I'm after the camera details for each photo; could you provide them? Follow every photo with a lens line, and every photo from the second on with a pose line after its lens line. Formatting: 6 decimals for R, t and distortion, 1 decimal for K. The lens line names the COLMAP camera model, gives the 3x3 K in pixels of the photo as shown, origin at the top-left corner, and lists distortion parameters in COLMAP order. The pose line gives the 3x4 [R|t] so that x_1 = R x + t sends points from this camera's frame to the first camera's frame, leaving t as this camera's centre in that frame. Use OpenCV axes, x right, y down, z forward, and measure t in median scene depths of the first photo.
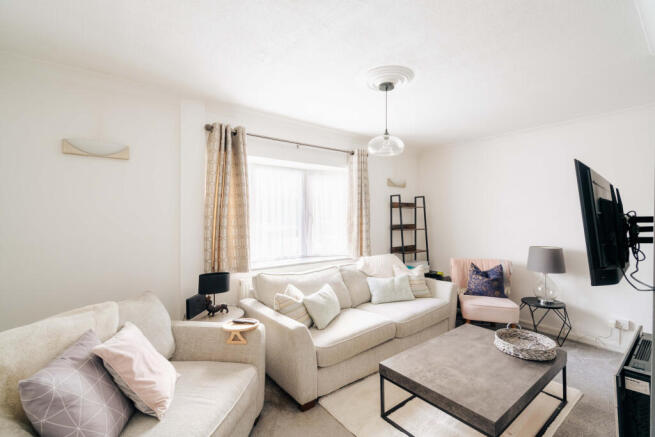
lens RADIAL K [[298.9, 0, 328.5], [0, 298.9, 217.6], [0, 0, 1]] dist [-0.005685, 0.003309]
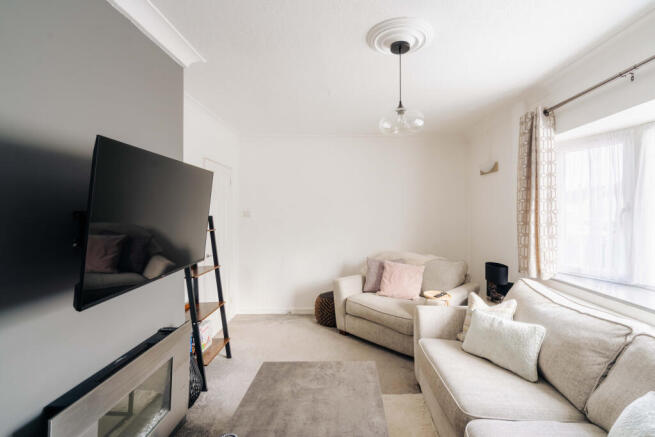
lens RADIAL K [[298.9, 0, 328.0], [0, 298.9, 216.3], [0, 0, 1]] dist [-0.005685, 0.003309]
pose [[-0.661583, 0.002622, -0.749867, 1.069243], [-0.008252, 0.999908, 0.010776, 0.007020], [0.749827, 0.013317, -0.661500, 1.632188]]
